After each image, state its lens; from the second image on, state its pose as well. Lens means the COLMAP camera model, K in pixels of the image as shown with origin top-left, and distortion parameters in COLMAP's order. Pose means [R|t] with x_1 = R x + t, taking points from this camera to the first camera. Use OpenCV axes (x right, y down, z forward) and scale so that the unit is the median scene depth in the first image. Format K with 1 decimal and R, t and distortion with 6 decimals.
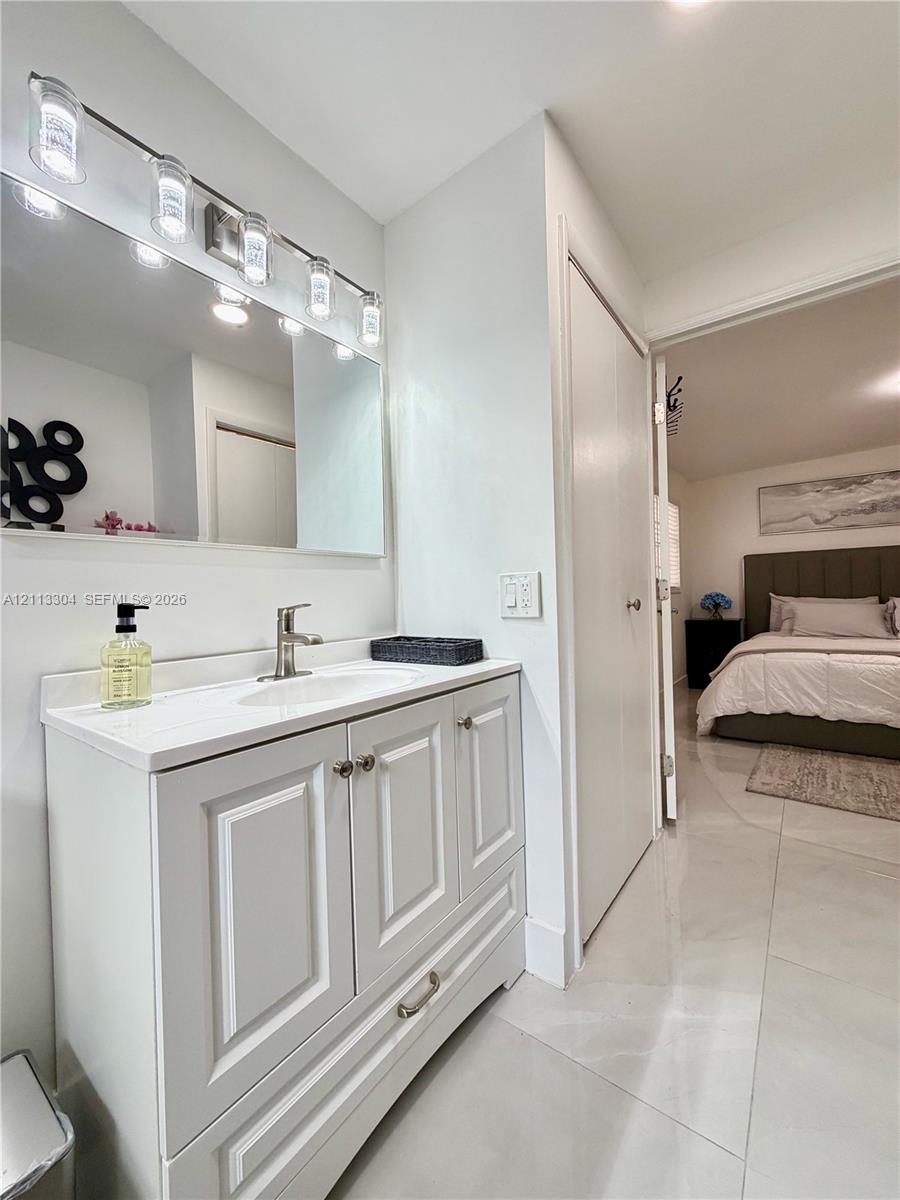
lens RADIAL K [[493.6, 0, 450.0], [0, 493.6, 600.0], [0, 0, 1]] dist [0.022657, 0.000037]
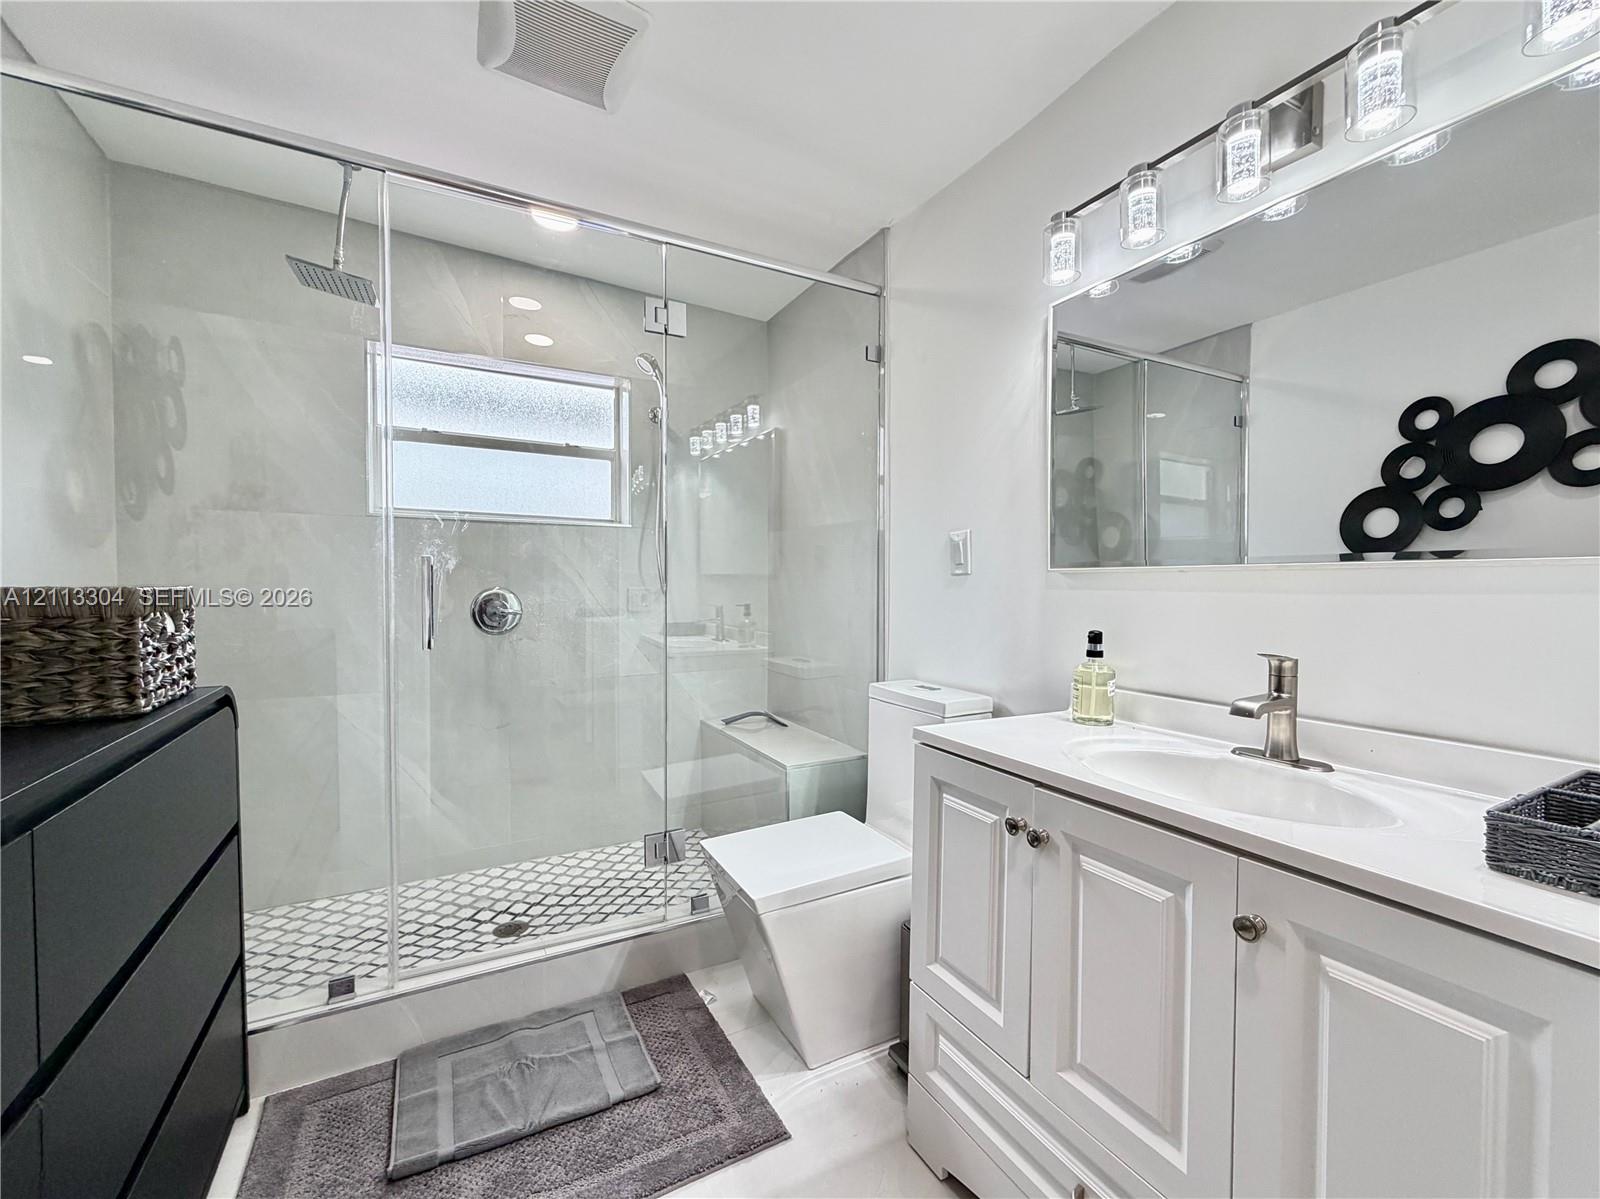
lens RADIAL K [[646.5, 0, 800.0], [0, 646.5, 599.5], [0, 0, 1]] dist [-0.000626, -0.000039]
pose [[-0.396543, 0.047089, -0.916807, 0.936045], [-0.001137, 0.998658, 0.051784, -0.138370], [0.918015, 0.021577, -0.395958, 0.965427]]
